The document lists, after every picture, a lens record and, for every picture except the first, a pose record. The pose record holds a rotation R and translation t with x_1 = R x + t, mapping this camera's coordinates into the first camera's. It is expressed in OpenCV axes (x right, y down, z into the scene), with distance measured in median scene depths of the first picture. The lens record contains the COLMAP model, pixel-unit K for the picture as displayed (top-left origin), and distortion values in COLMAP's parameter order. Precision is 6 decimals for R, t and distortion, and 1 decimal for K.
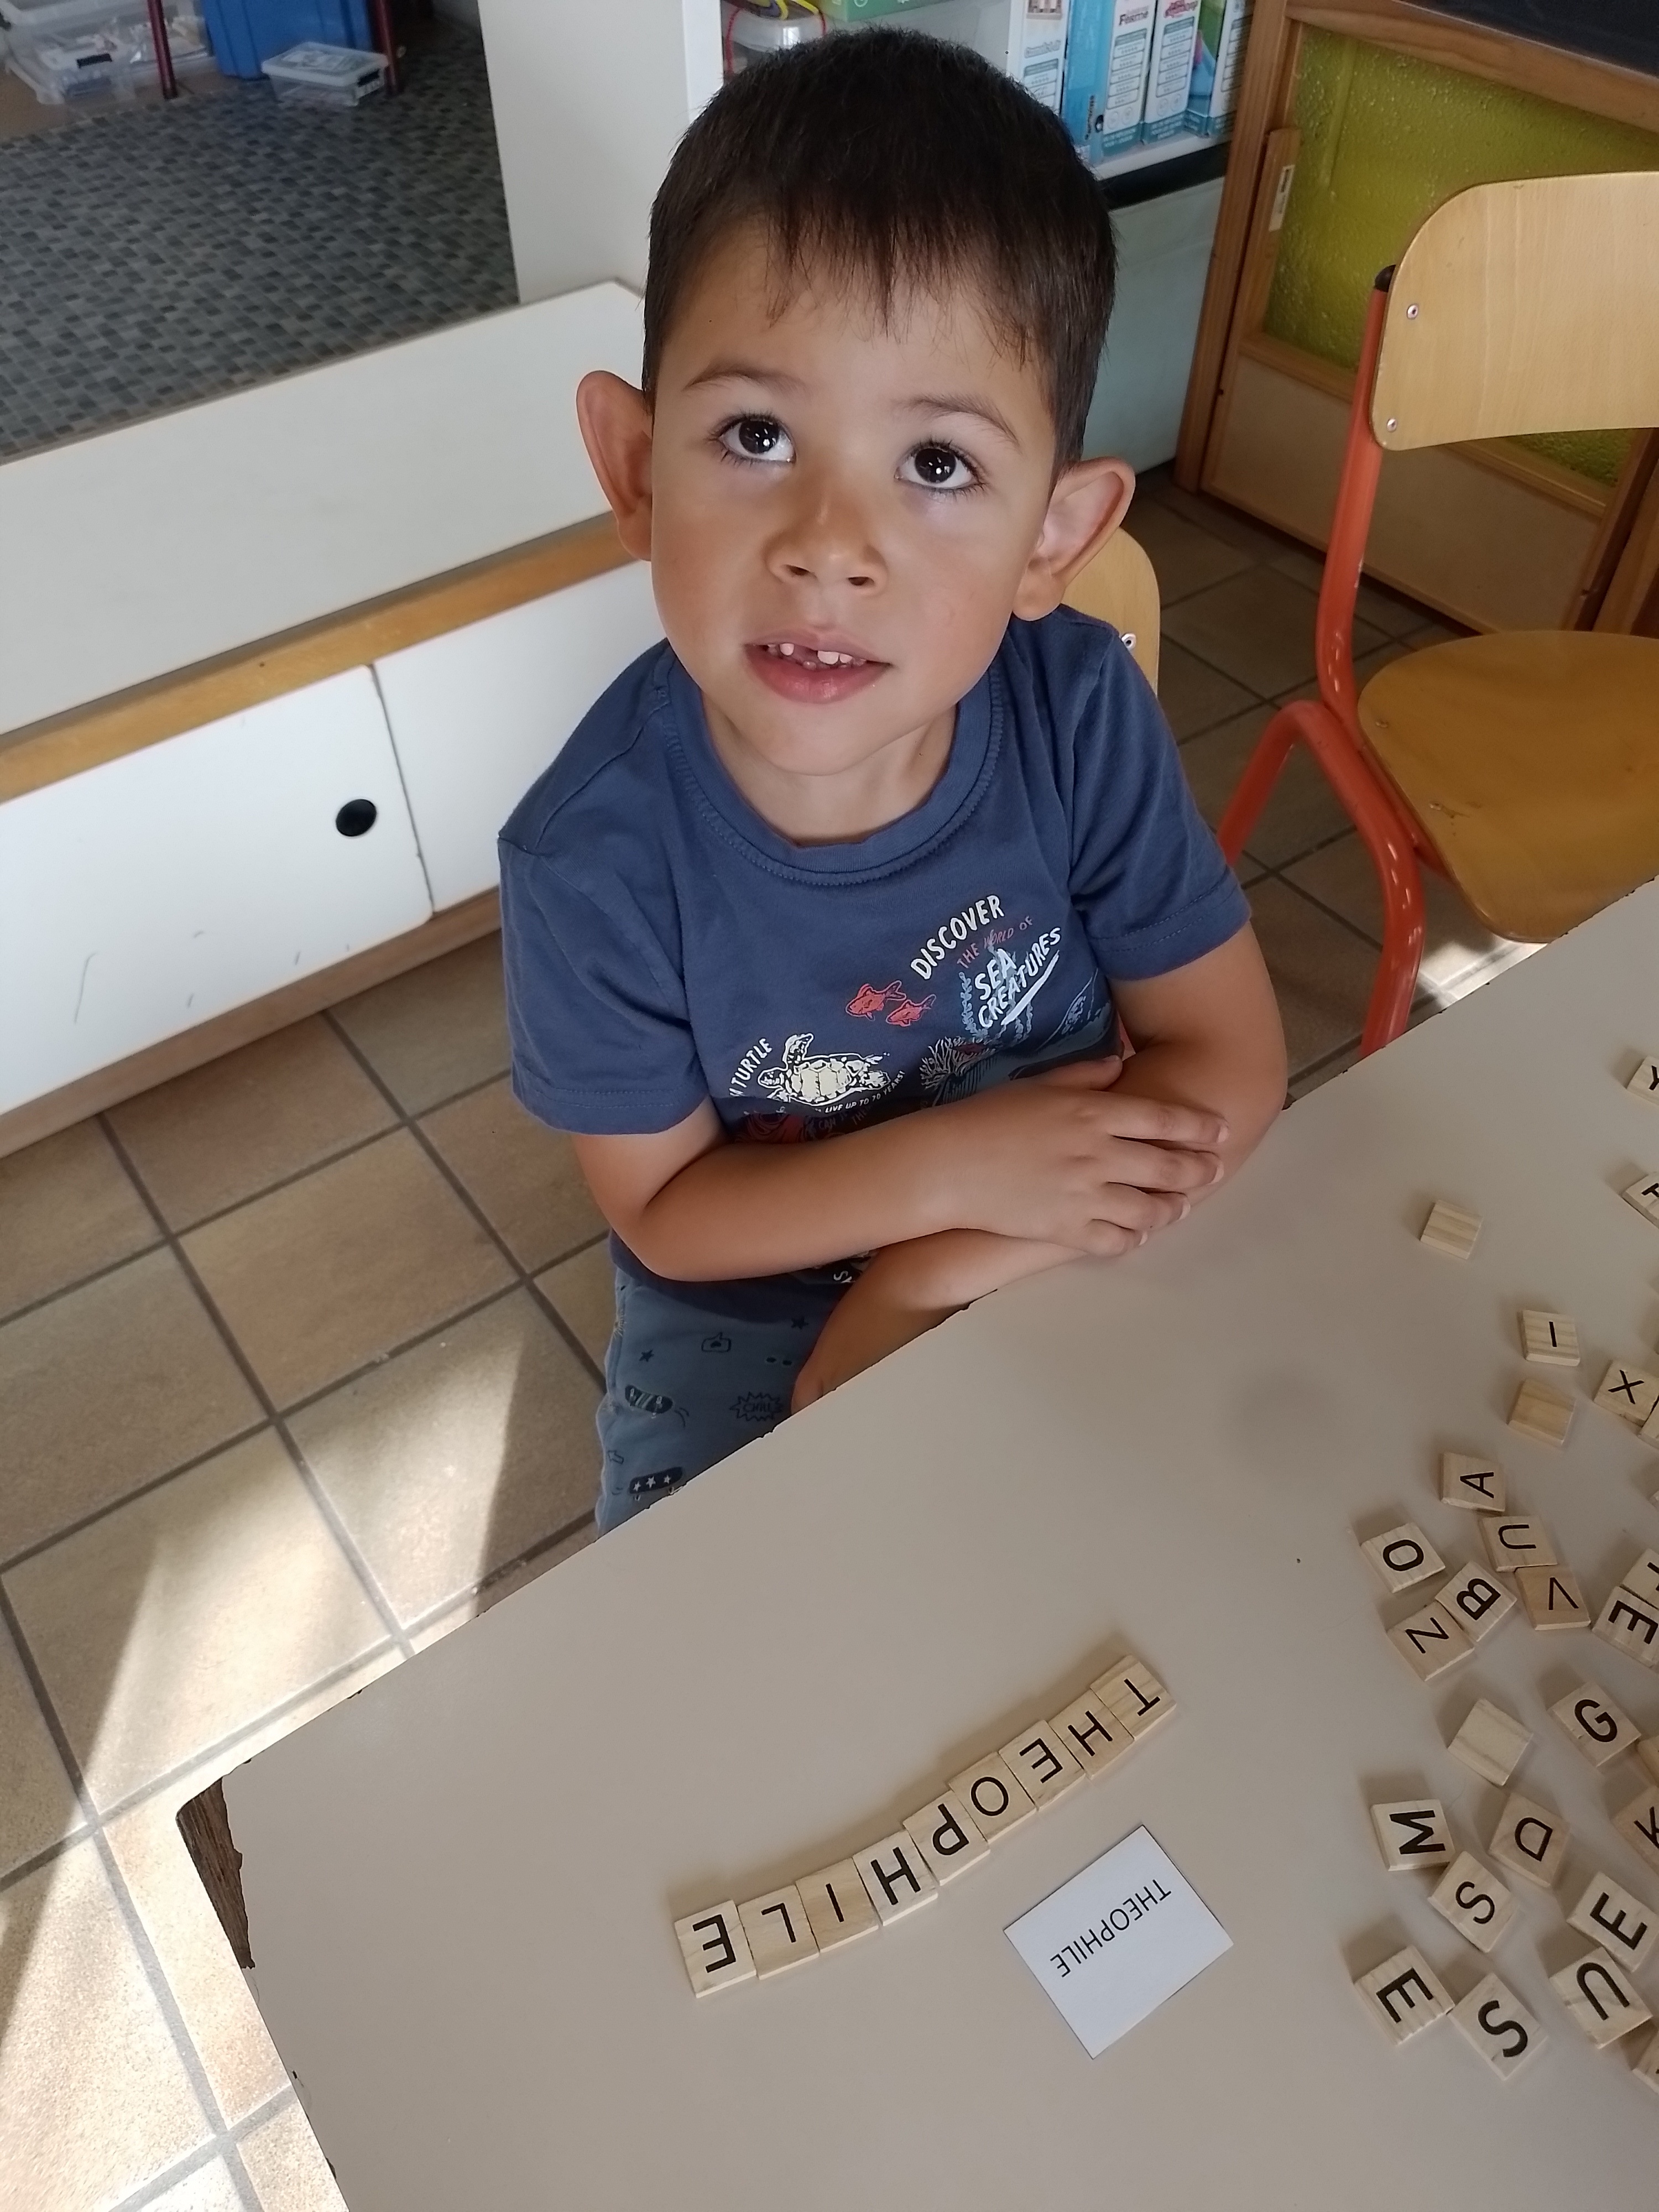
lens RADIAL K [[1786.8, 0, 843.3], [0, 1786.8, 1029.7], [0, 0, 1]] dist [0.027914, -0.011630]
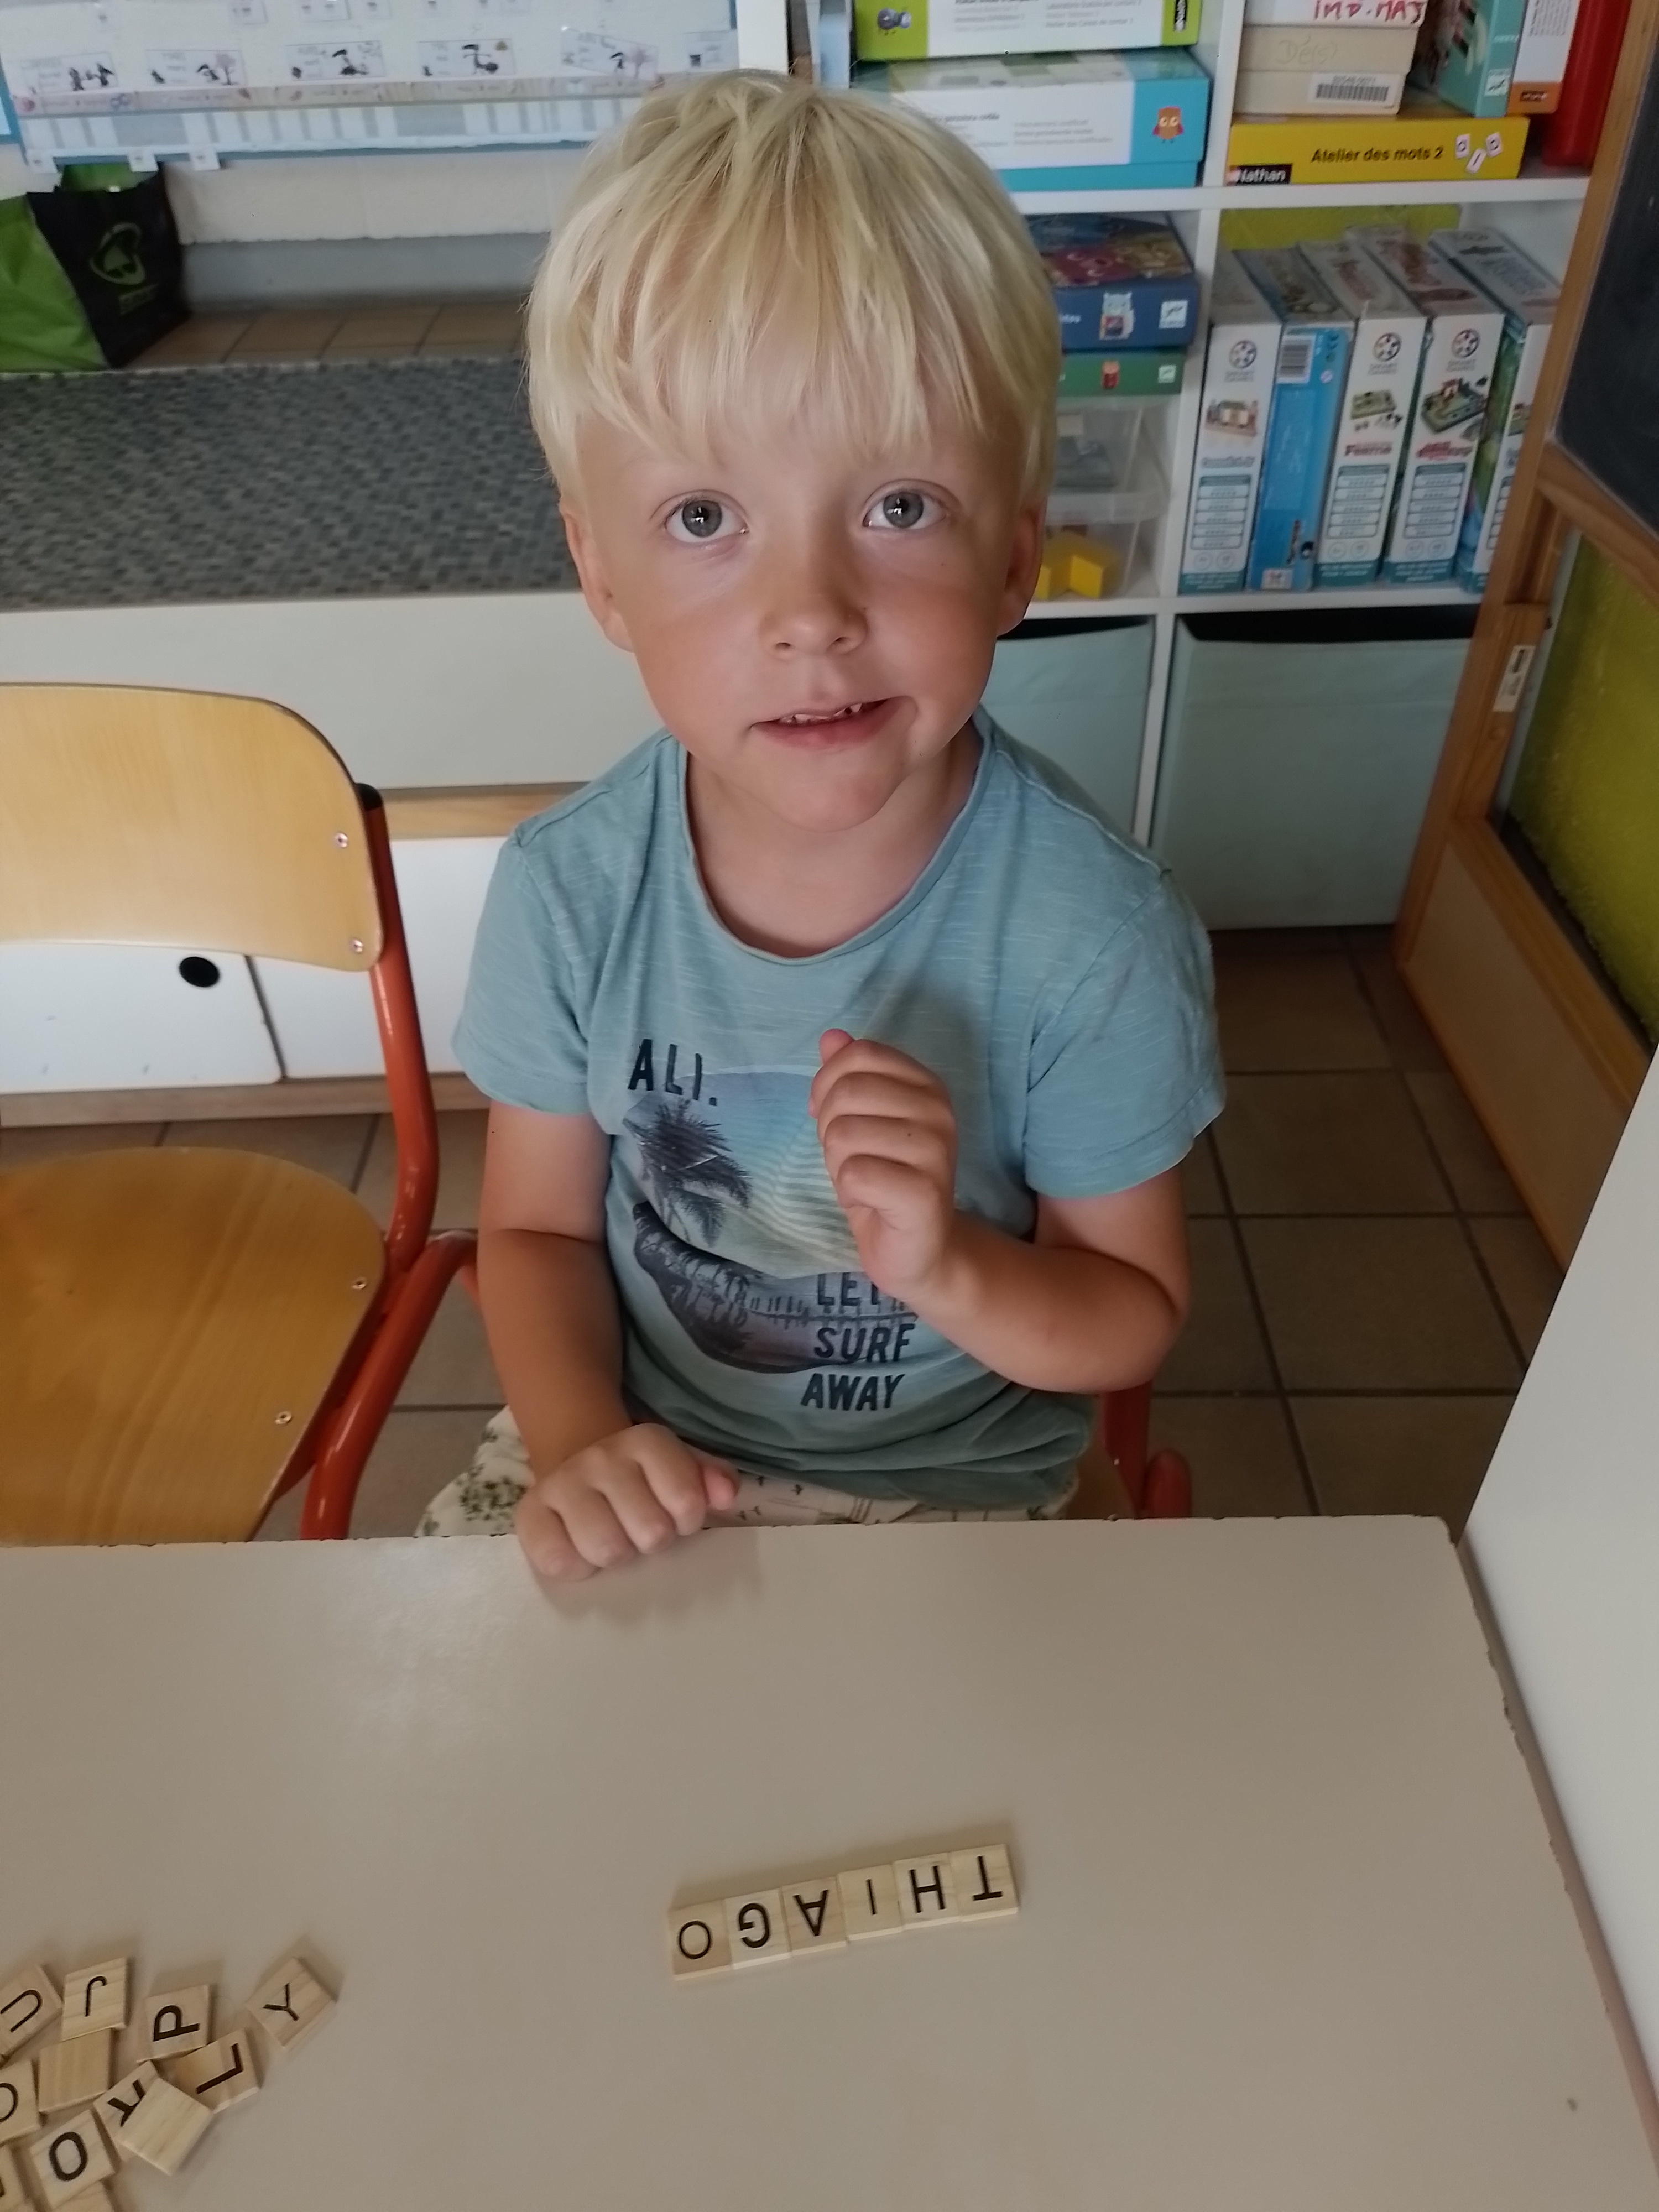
lens RADIAL K [[1677.8, 0, 872.6], [0, 1677.8, 1069.9], [0, 0, 1]] dist [0.024719, -0.009720]
pose [[0.813491, 0.365903, -0.452049, 0.365478], [-0.396480, 0.917578, 0.029228, -0.168835], [0.425485, 0.155451, 0.891514, 0.162817]]
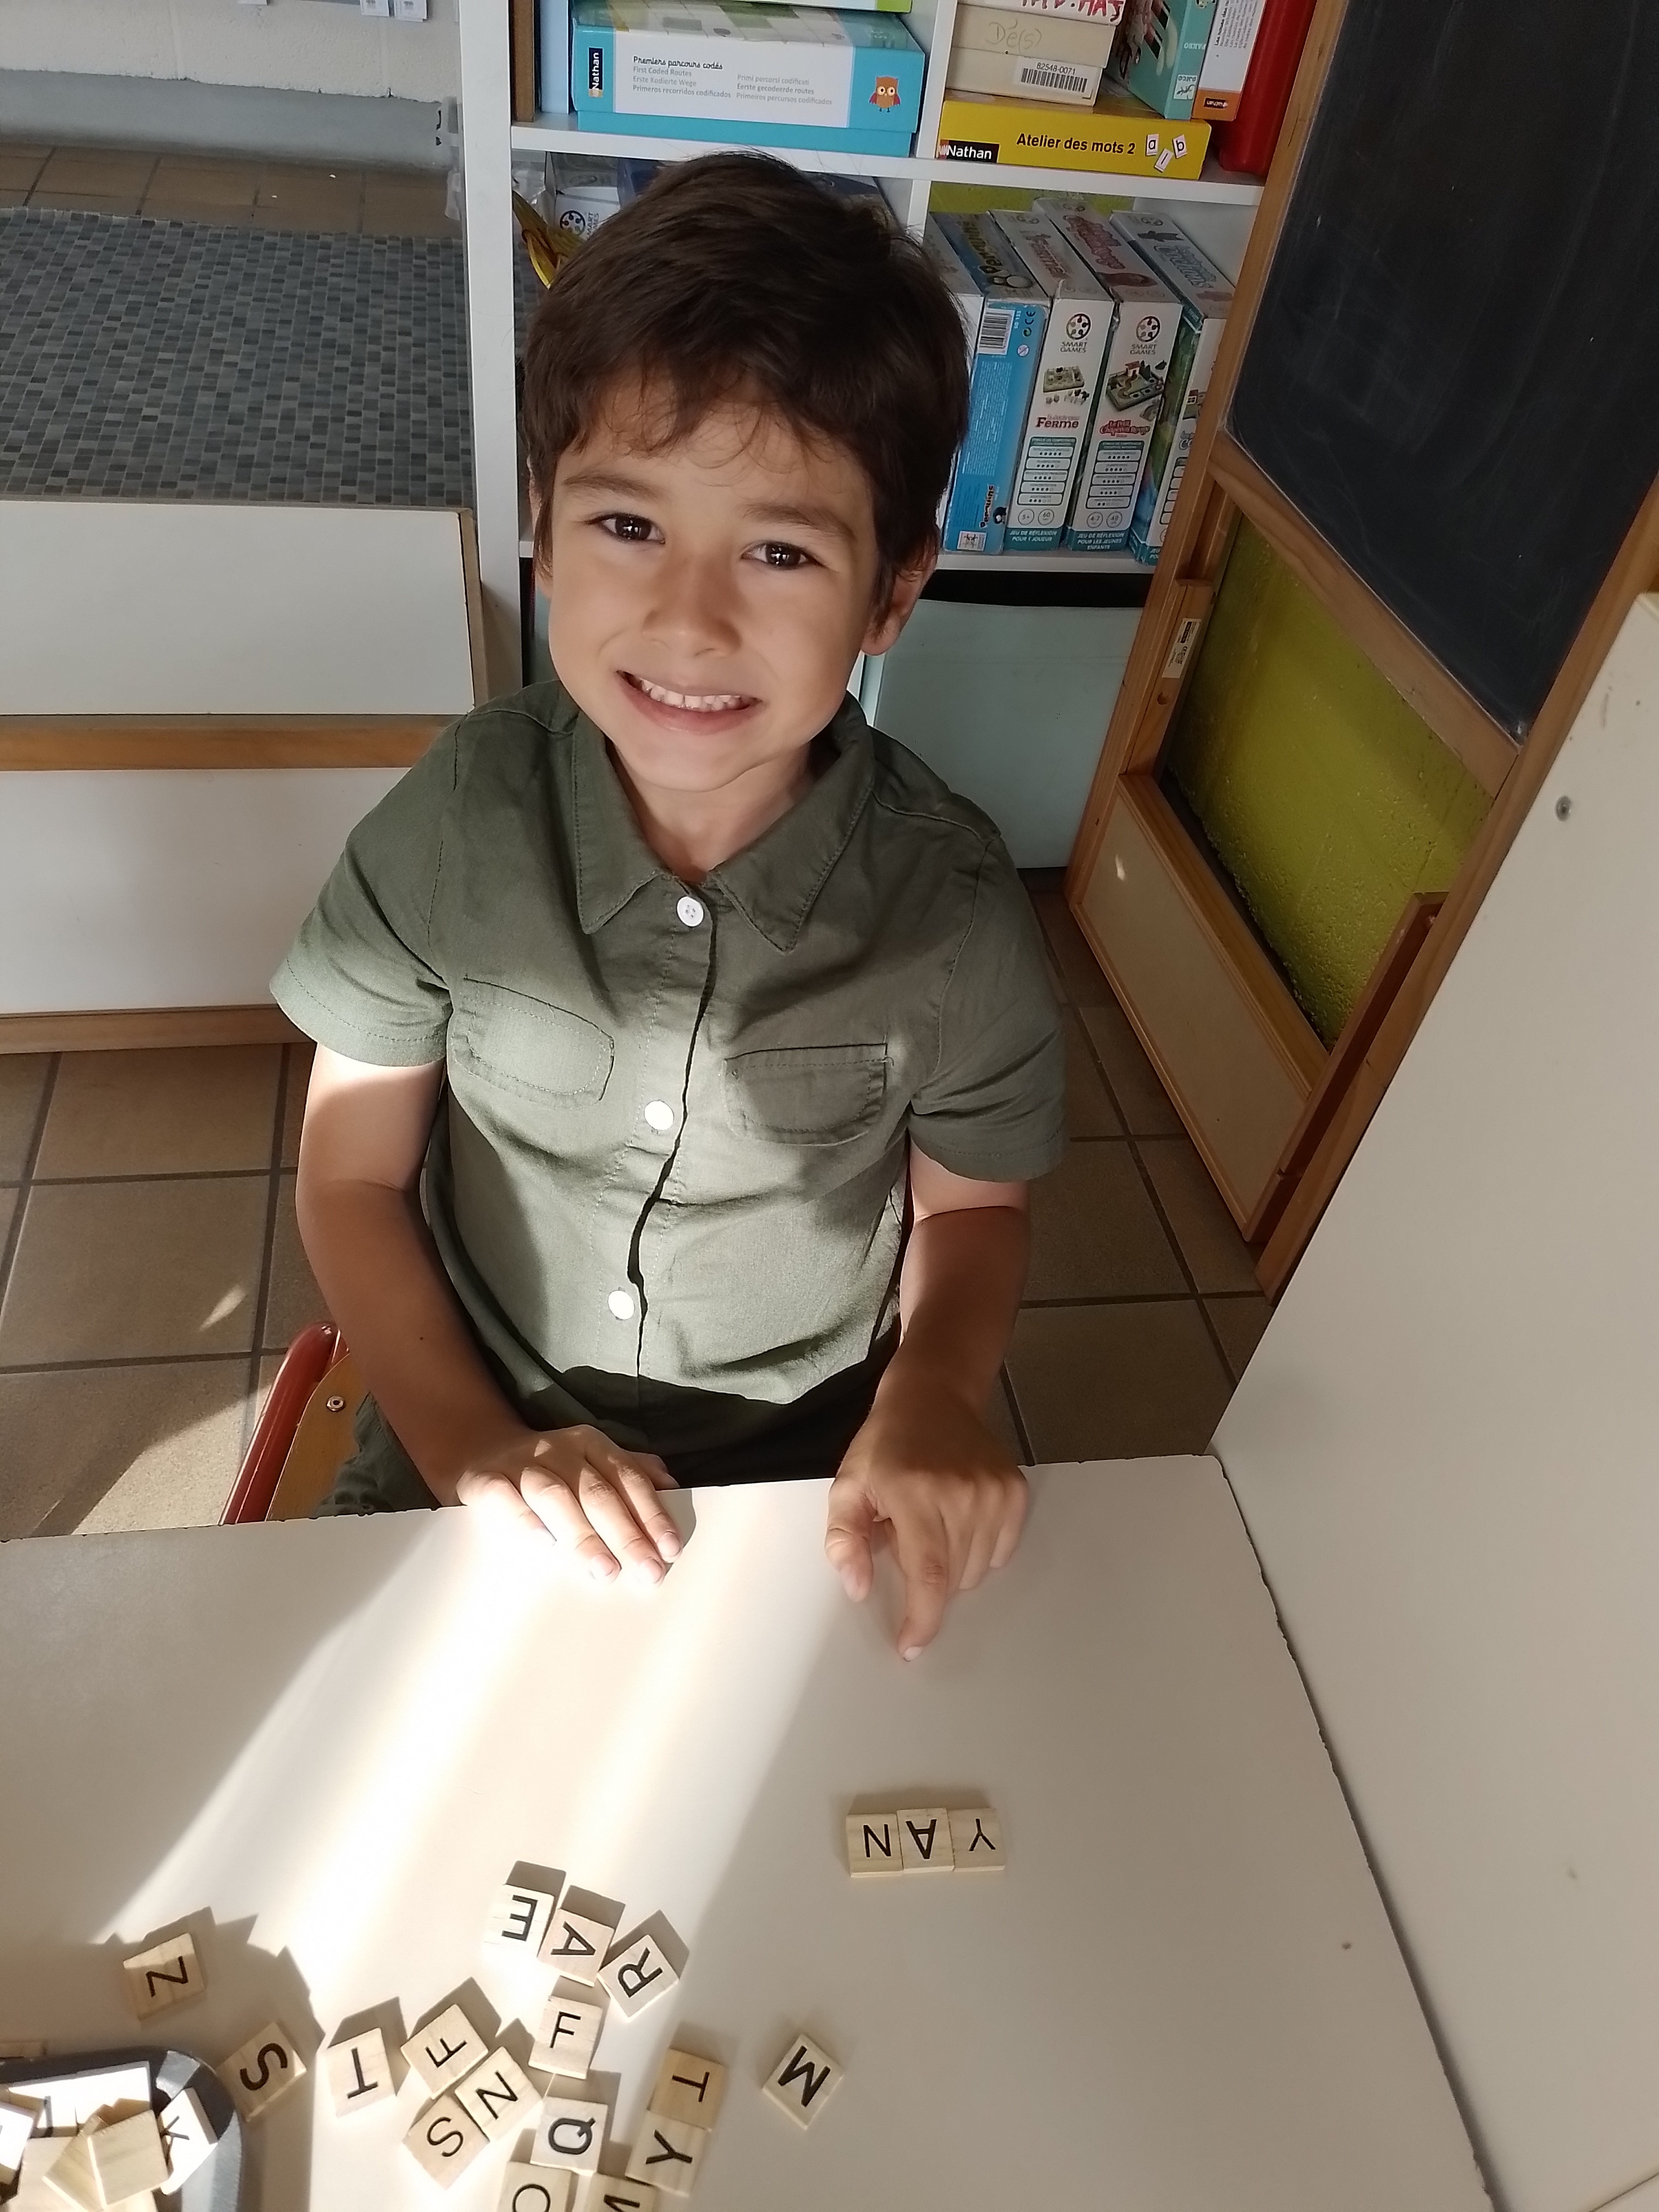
lens RADIAL K [[1677.8, 0, 838.6], [0, 1677.8, 1065.0], [0, 0, 1]] dist [0.024719, -0.009720]
pose [[0.885053, 0.386176, -0.259901, 0.339224], [-0.399806, 0.916600, 0.000460, -0.169228], [0.238403, 0.103503, 0.965635, 0.127242]]
